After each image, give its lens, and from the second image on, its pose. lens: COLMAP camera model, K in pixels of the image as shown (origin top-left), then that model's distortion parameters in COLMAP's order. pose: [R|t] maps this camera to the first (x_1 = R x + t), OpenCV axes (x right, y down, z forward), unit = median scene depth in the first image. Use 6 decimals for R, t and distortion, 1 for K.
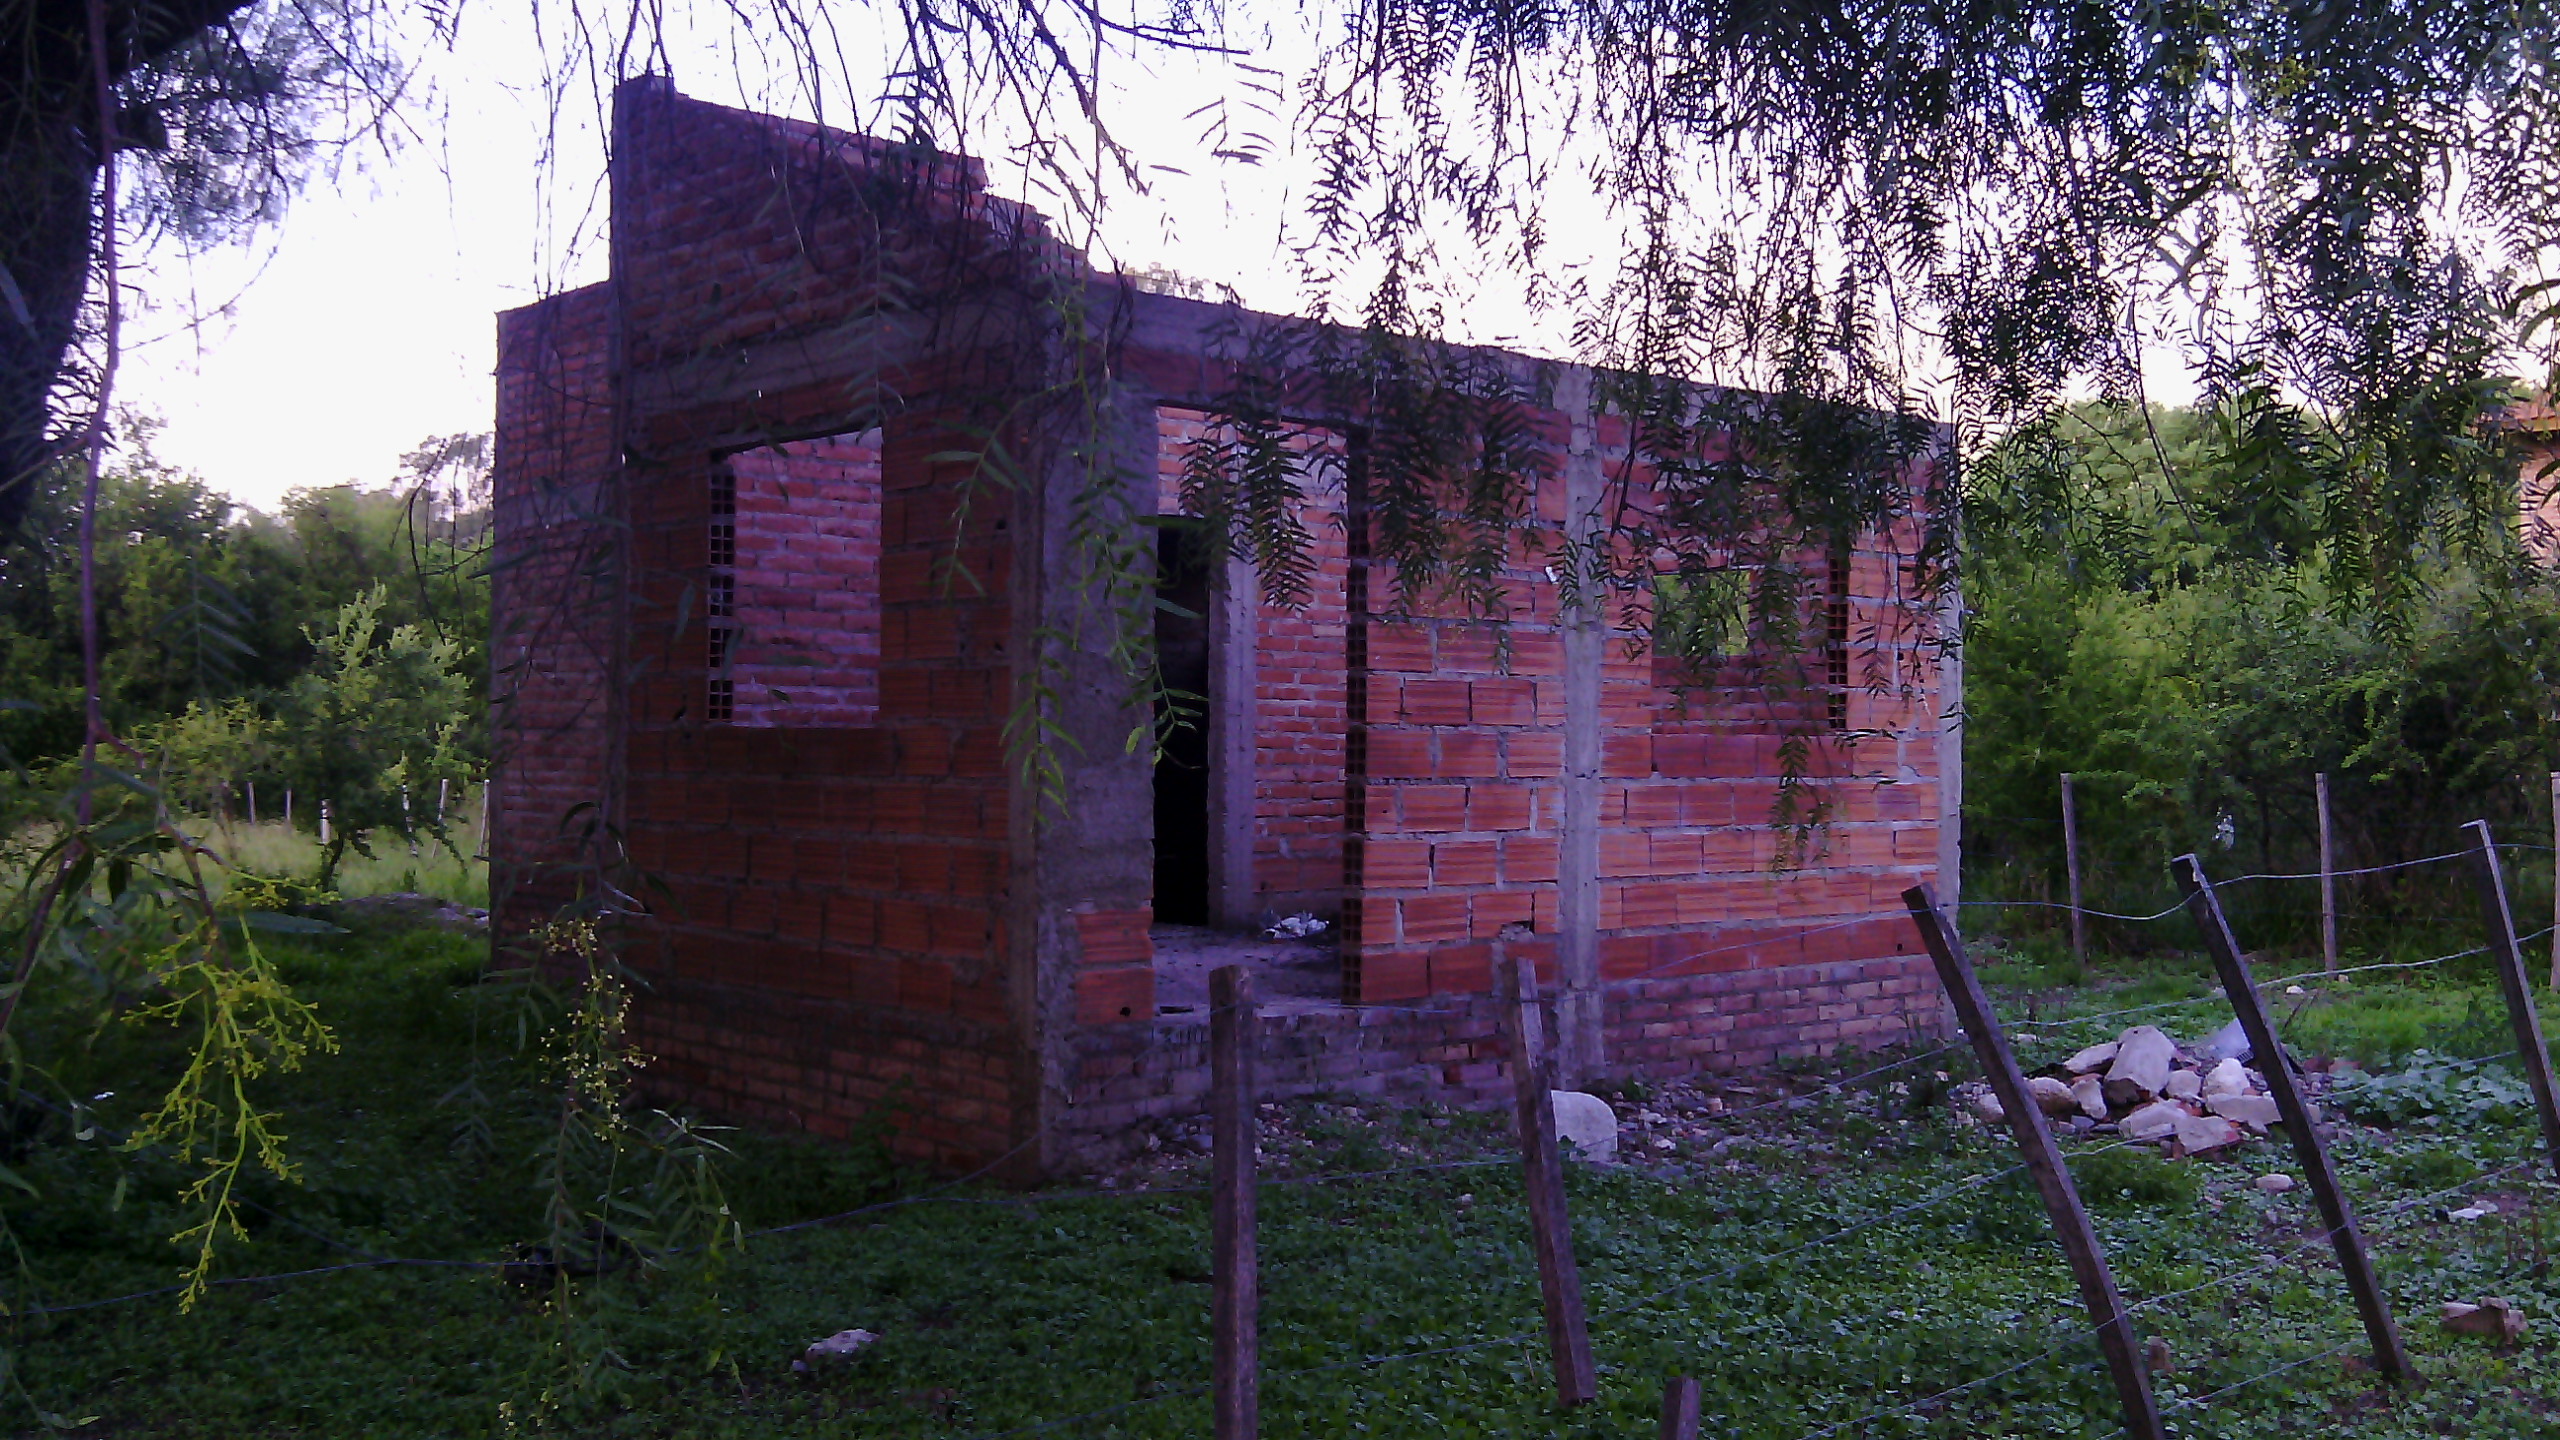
lens RADIAL K [[2402.0, 0, 1296.5], [0, 2402.0, 713.2], [0, 0, 1]] dist [0.113945, -0.260376]
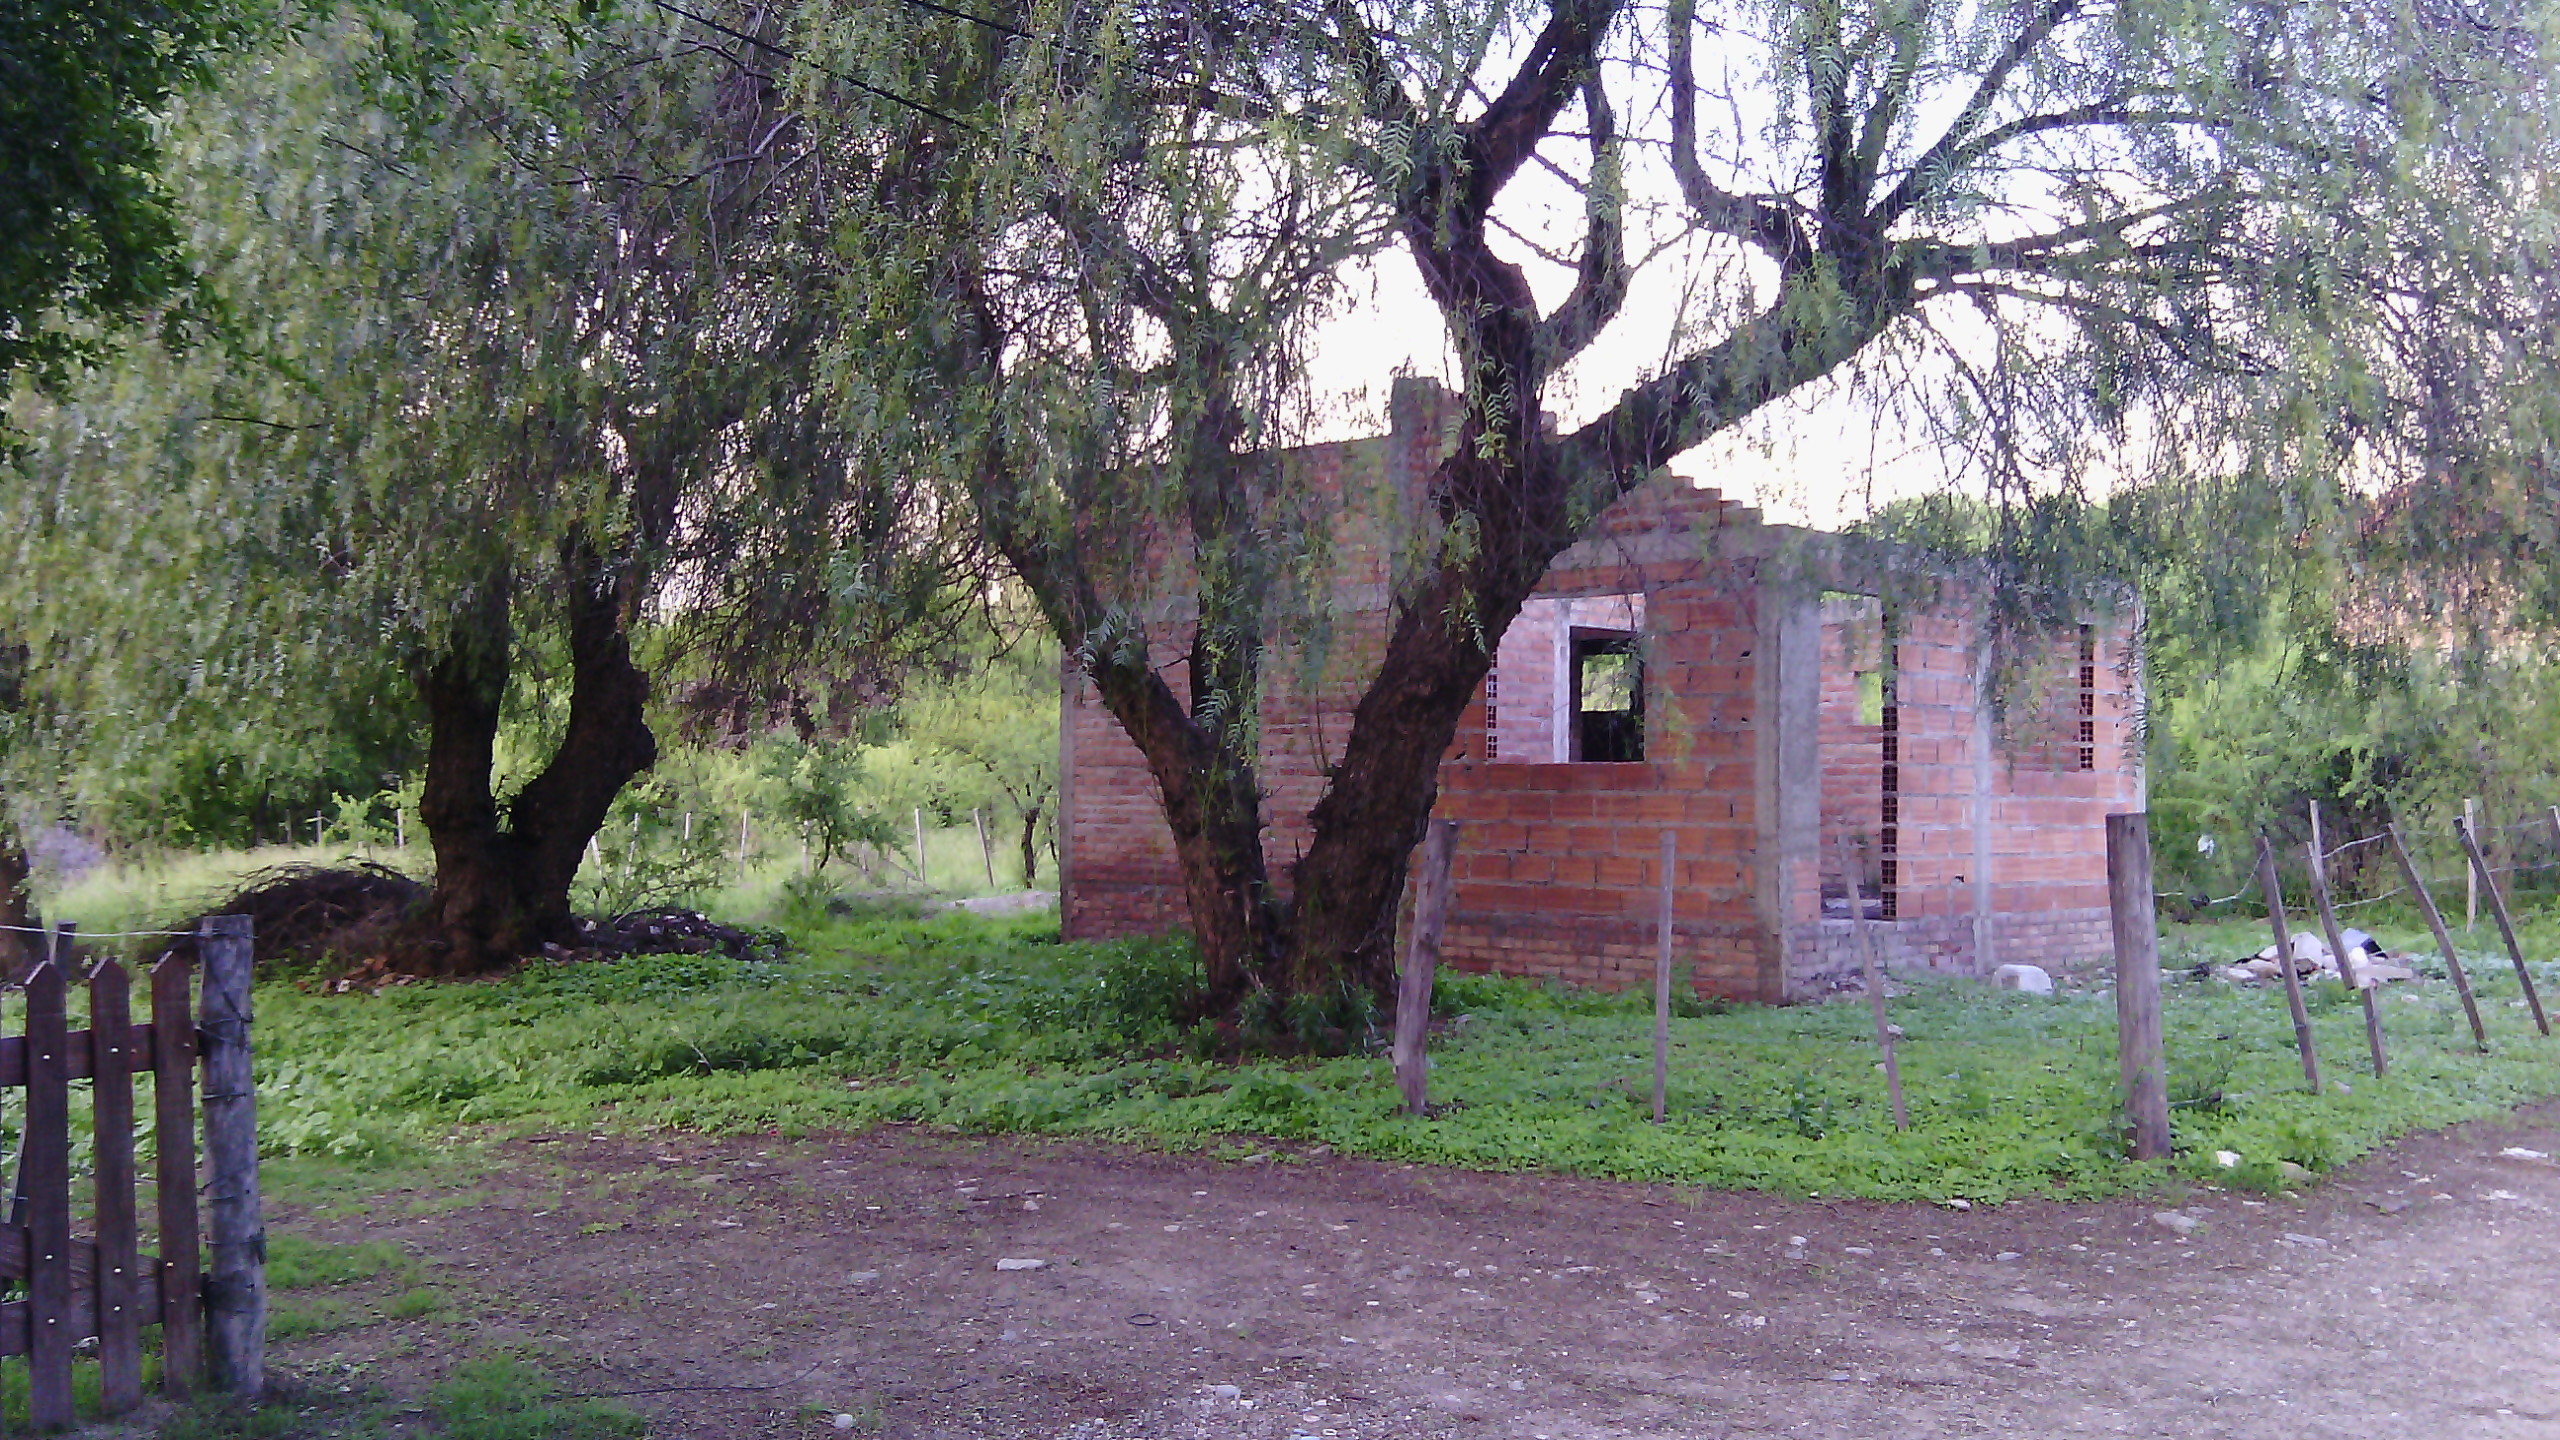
lens RADIAL K [[2241.0, 0, 1274.4], [0, 2241.0, 649.7], [0, 0, 1]] dist [0.104322, -0.178262]
pose [[0.997334, 0.008263, 0.072501, -0.534368], [-0.004621, 0.998725, -0.050262, 0.006581], [-0.072823, 0.049793, 0.996101, -0.625878]]
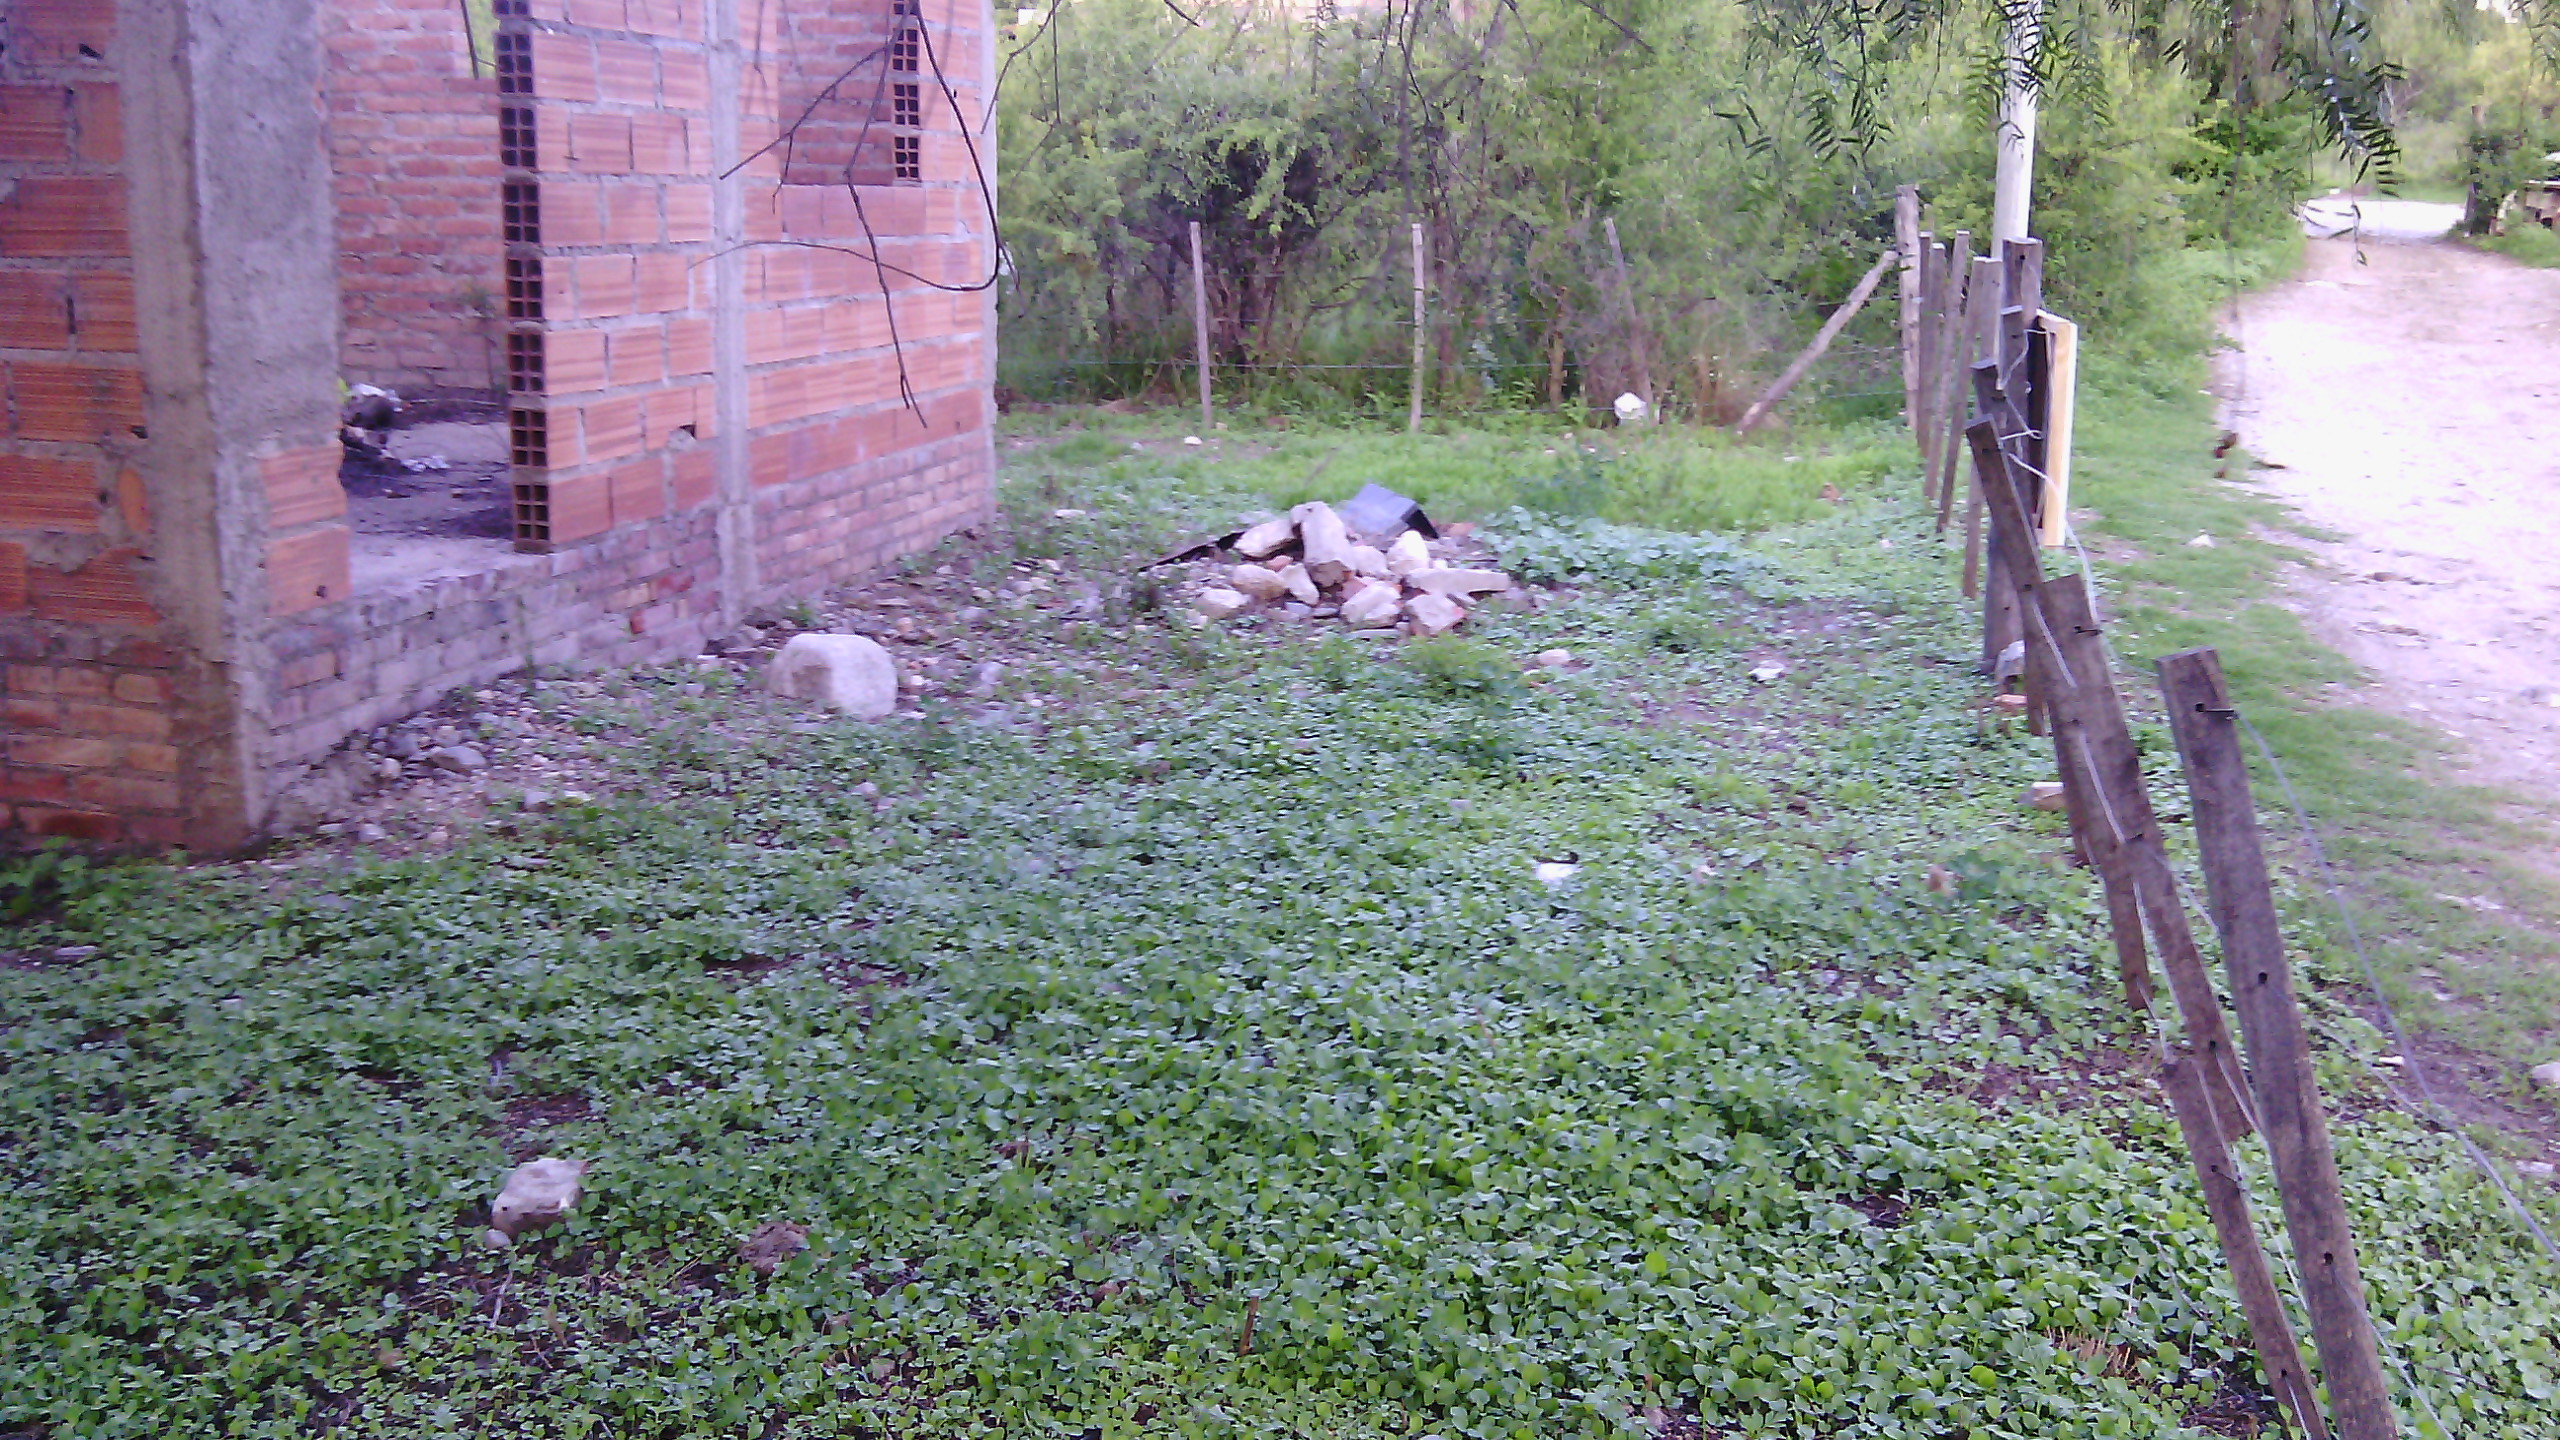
lens RADIAL K [[2402.0, 0, 1296.5], [0, 2402.0, 713.2], [0, 0, 1]] dist [0.113945, -0.260376]
pose [[0.807316, -0.118271, 0.578146, -0.224209], [-0.020272, 0.973574, 0.227471, -0.008233], [-0.589771, -0.195362, 0.783584, 0.230271]]
